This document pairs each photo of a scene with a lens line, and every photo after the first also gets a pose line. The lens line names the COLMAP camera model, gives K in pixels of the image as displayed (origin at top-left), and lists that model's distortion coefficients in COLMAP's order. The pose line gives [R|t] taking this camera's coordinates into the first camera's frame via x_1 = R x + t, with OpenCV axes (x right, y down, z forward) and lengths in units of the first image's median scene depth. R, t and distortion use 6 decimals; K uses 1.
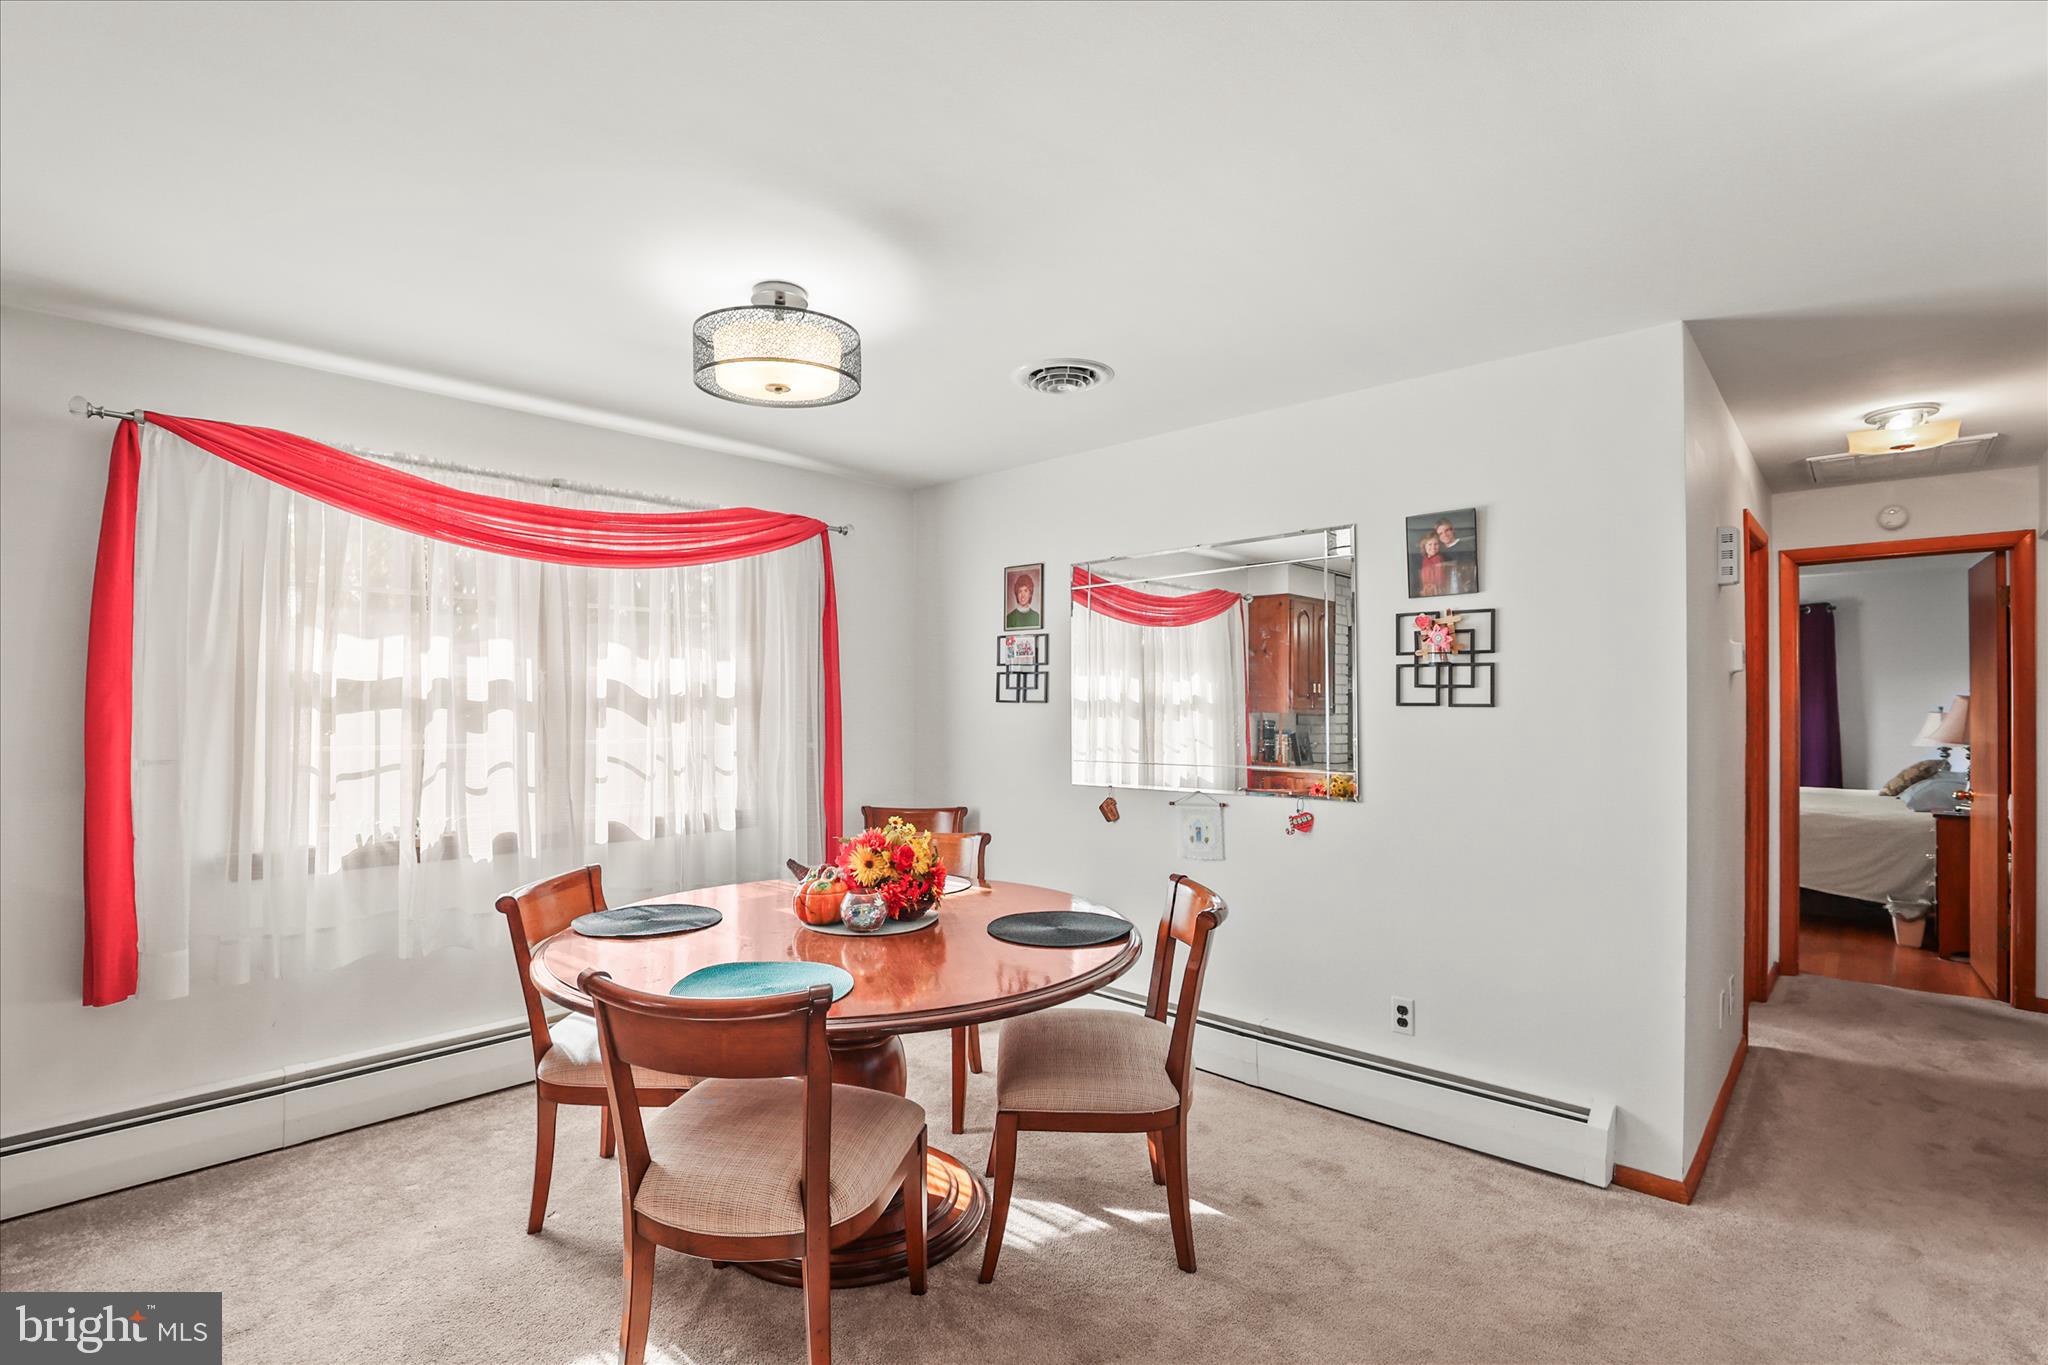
lens RADIAL K [[955.7, 0, 1015.9], [0, 955.7, 685.5], [0, 0, 1]] dist [-0.031926, 0.002651]
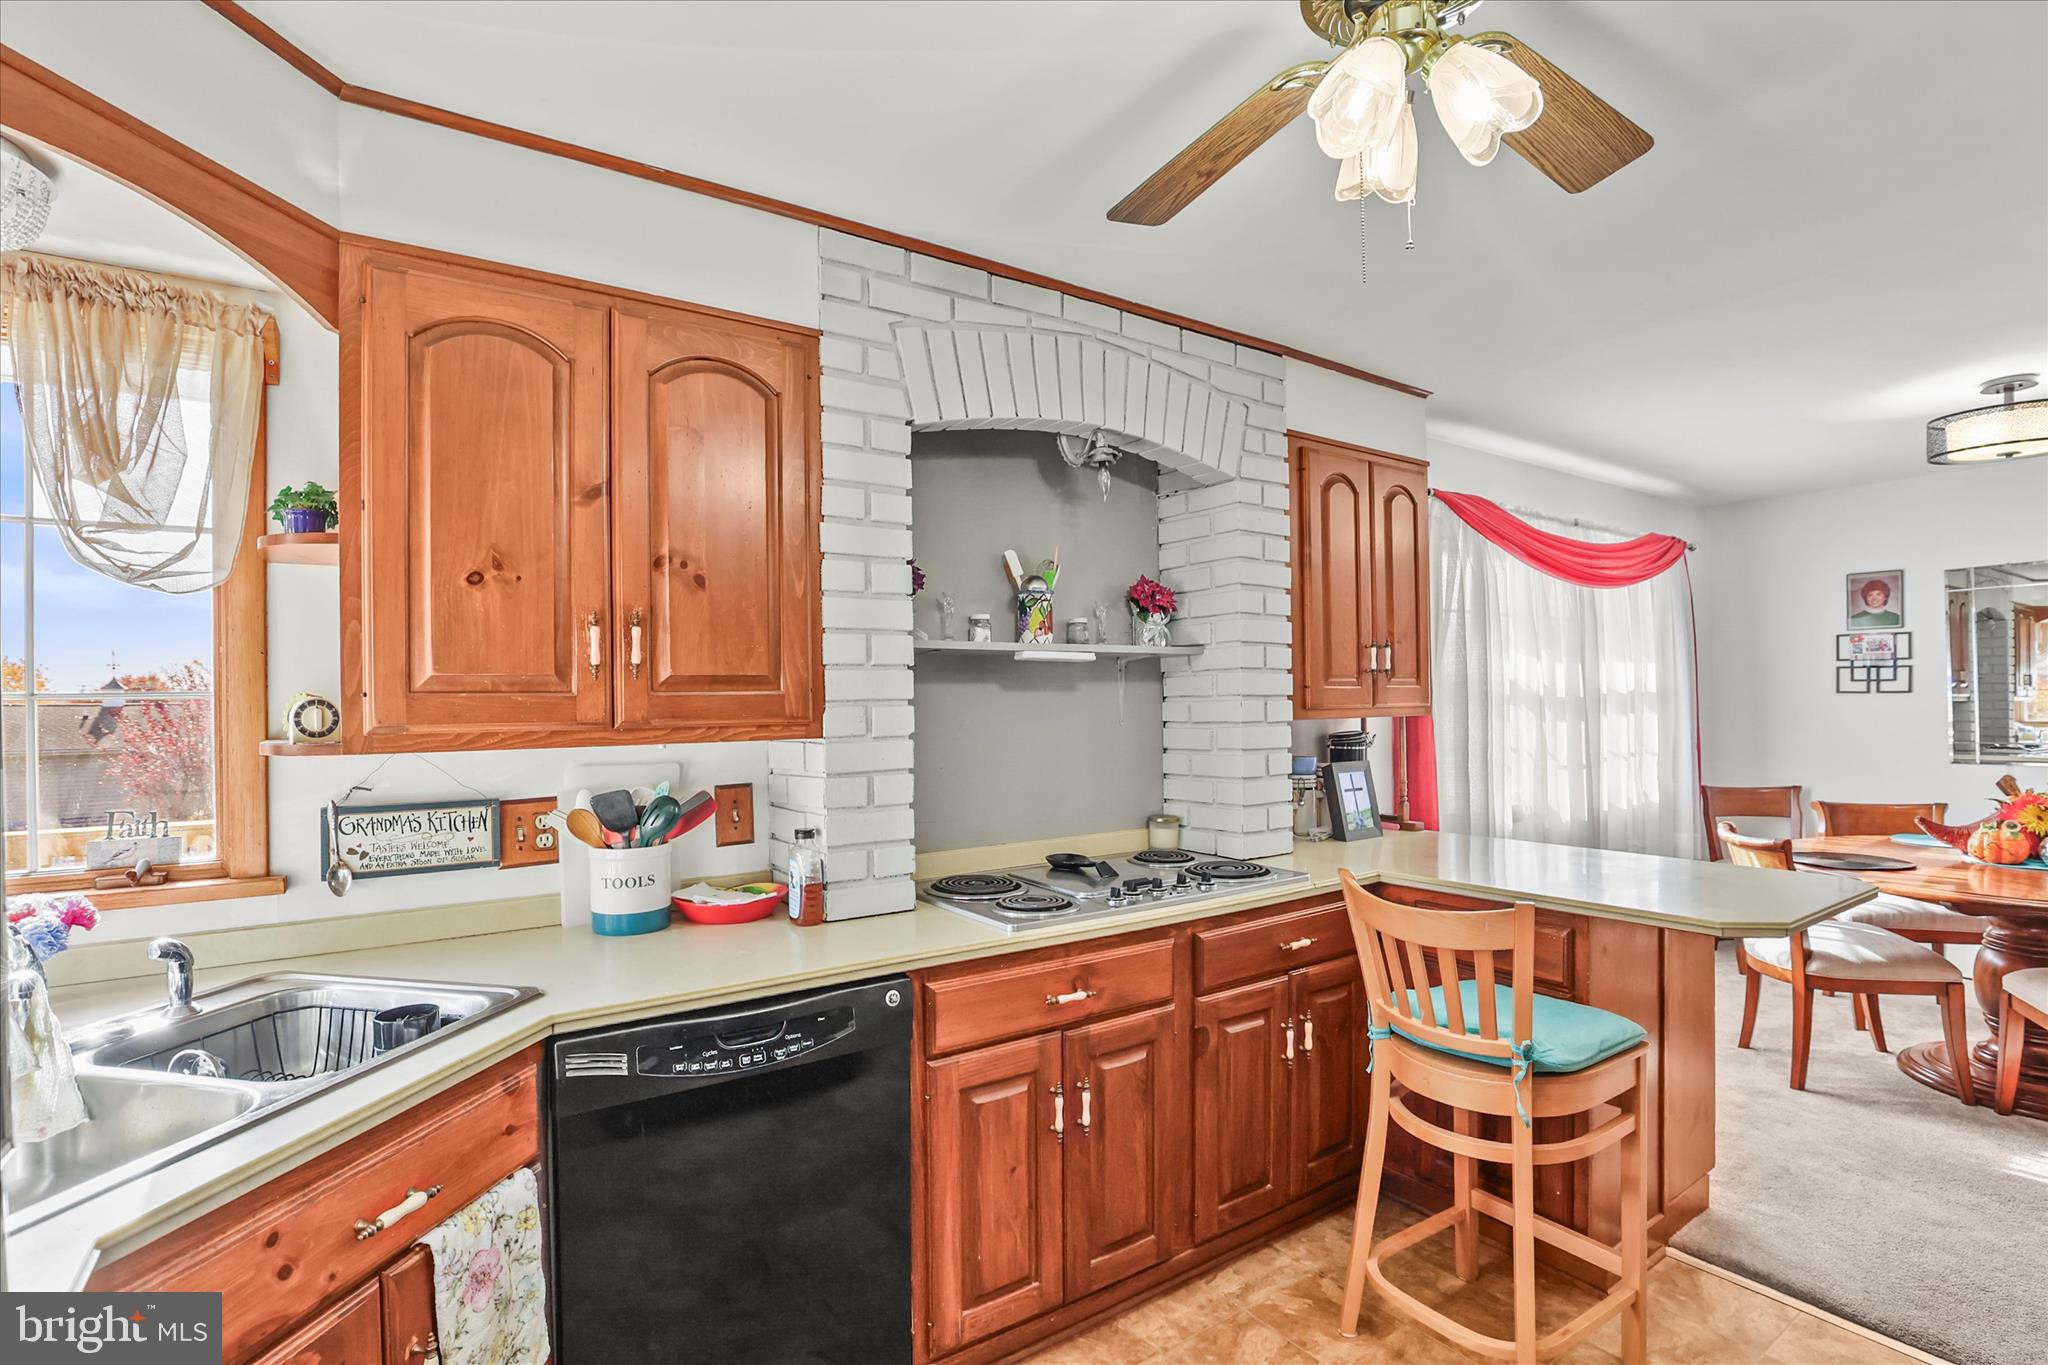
lens RADIAL K [[955.7, 0, 1032.4], [0, 955.7, 702.5], [0, 0, 1]] dist [-0.031926, 0.002651]
pose [[0.976047, -0.014691, -0.217062, -0.880621], [0.019455, 0.999614, 0.019825, -0.014746], [0.216687, -0.023573, 0.975956, -0.361909]]
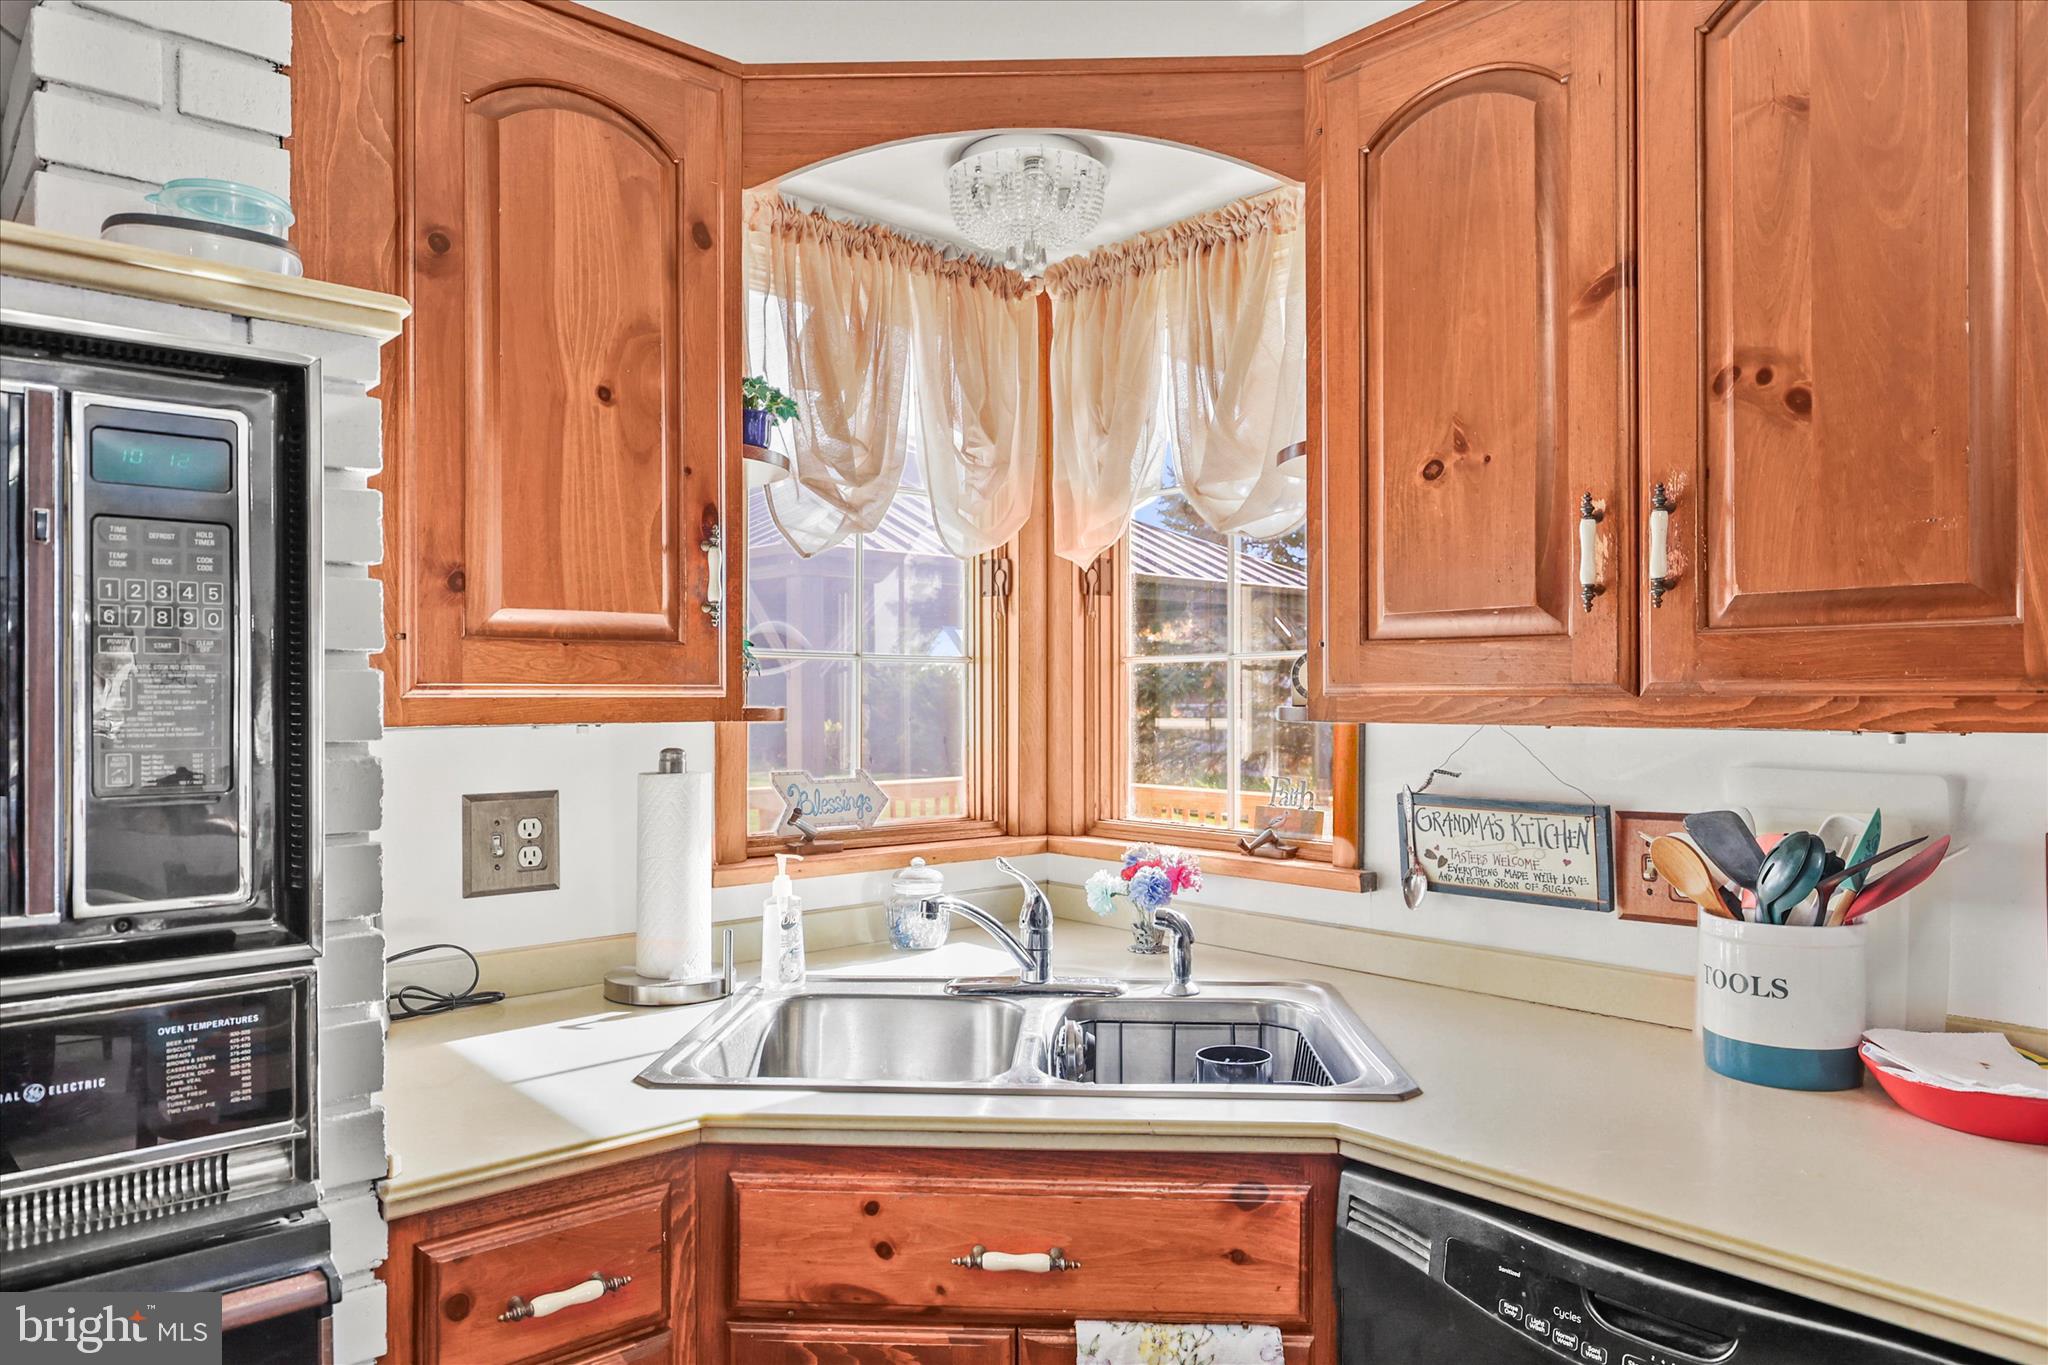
lens RADIAL K [[1320.3, 0, 1005.2], [0, 1320.3, 697.5], [0, 0, 1]] dist [0.006680, -0.001866]
pose [[-0.086175, -0.003774, -0.996273, -0.795289], [0.015422, 0.999868, -0.005122, 0.004204], [0.996161, -0.015806, -0.086105, -0.076742]]
